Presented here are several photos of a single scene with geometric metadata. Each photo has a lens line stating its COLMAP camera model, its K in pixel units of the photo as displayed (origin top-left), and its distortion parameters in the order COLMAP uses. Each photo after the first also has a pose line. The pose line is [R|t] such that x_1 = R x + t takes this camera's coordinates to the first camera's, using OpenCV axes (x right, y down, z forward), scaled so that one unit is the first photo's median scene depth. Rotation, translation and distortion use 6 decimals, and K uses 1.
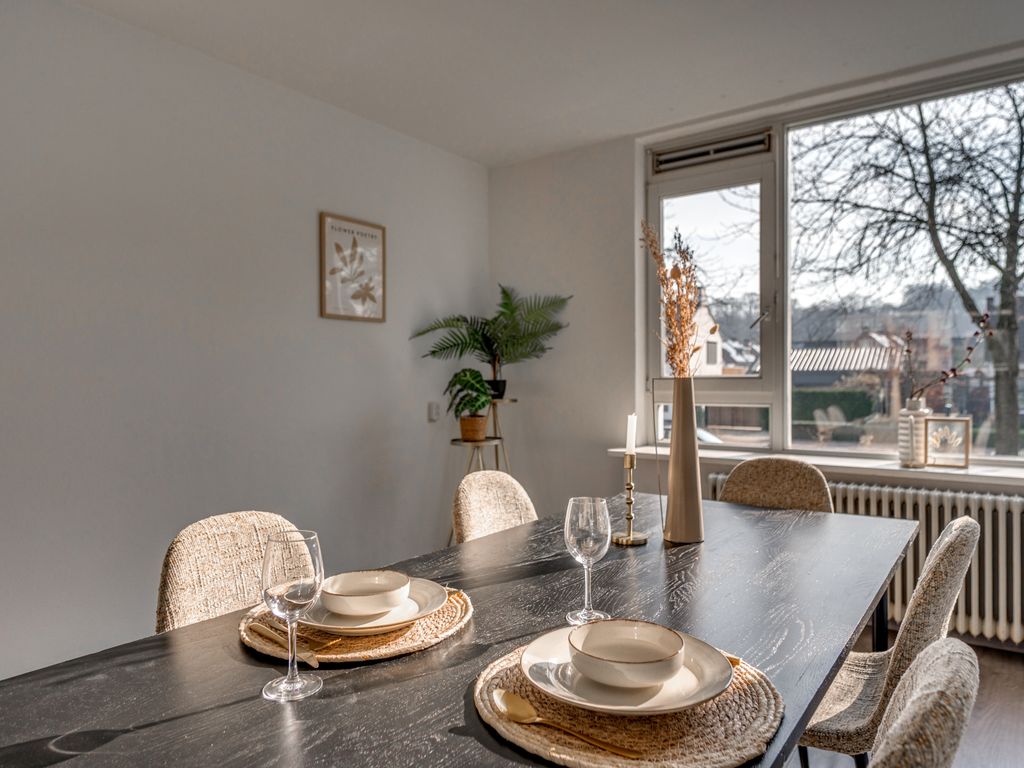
lens RADIAL K [[666.3, 0, 527.1], [0, 666.3, 391.9], [0, 0, 1]] dist [-0.001393, -0.002060]
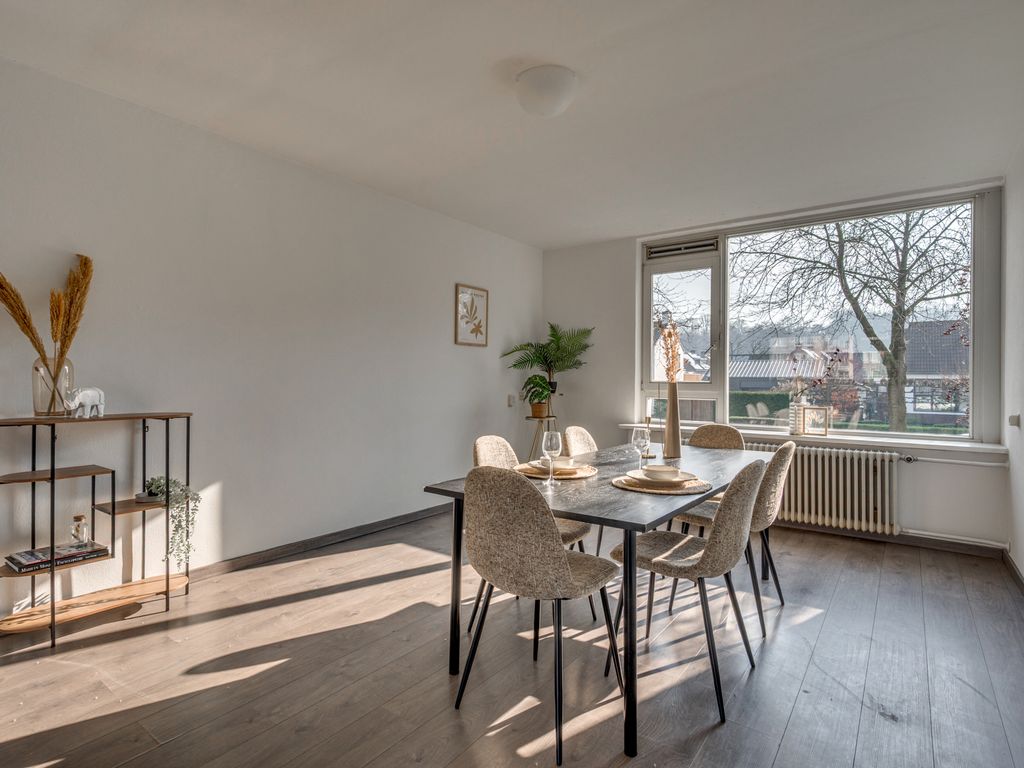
lens RADIAL K [[541.7, 0, 515.6], [0, 541.7, 378.9], [0, 0, 1]] dist [0.001081, 0.000197]
pose [[0.999771, 0.015174, -0.015102, -0.113525], [-0.015506, 0.999635, -0.022144, 0.005855], [0.014761, 0.022373, 0.999641, -0.349899]]
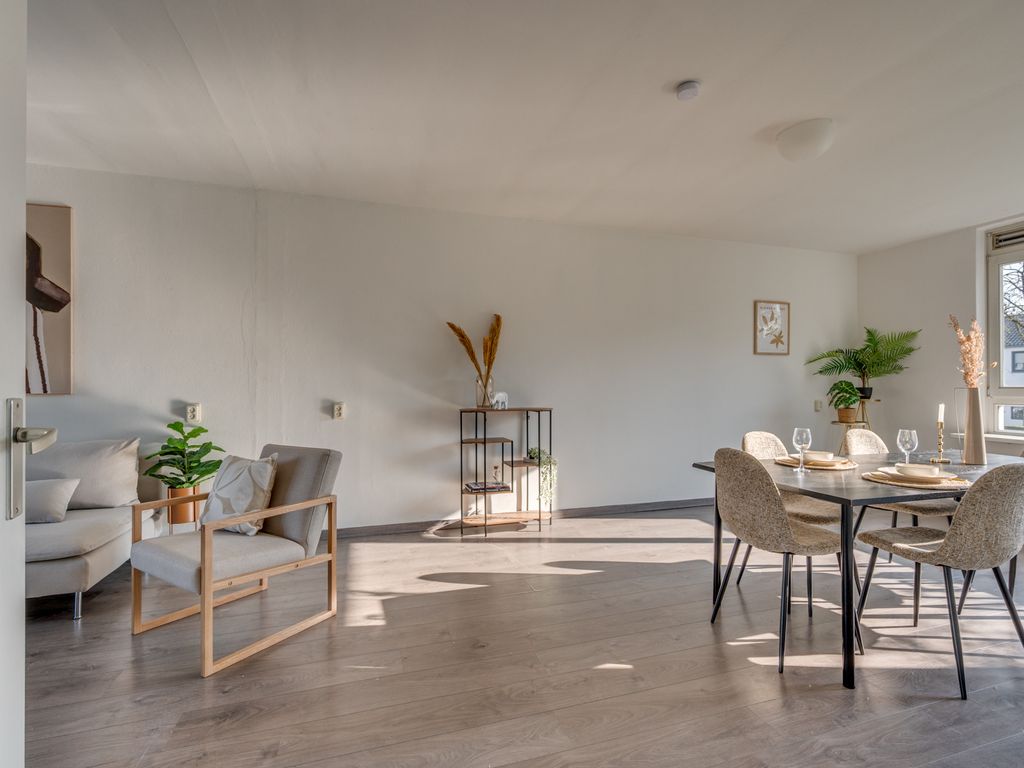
lens RADIAL K [[500.0, 0, 514.5], [0, 500.0, 382.4], [0, 0, 1]] dist [-0.000665, -0.000426]
pose [[0.797745, 0.005302, -0.602971, 0.011759], [-0.019438, 0.999668, -0.016927, 0.007589], [0.602681, 0.025224, 0.797583, -0.515487]]
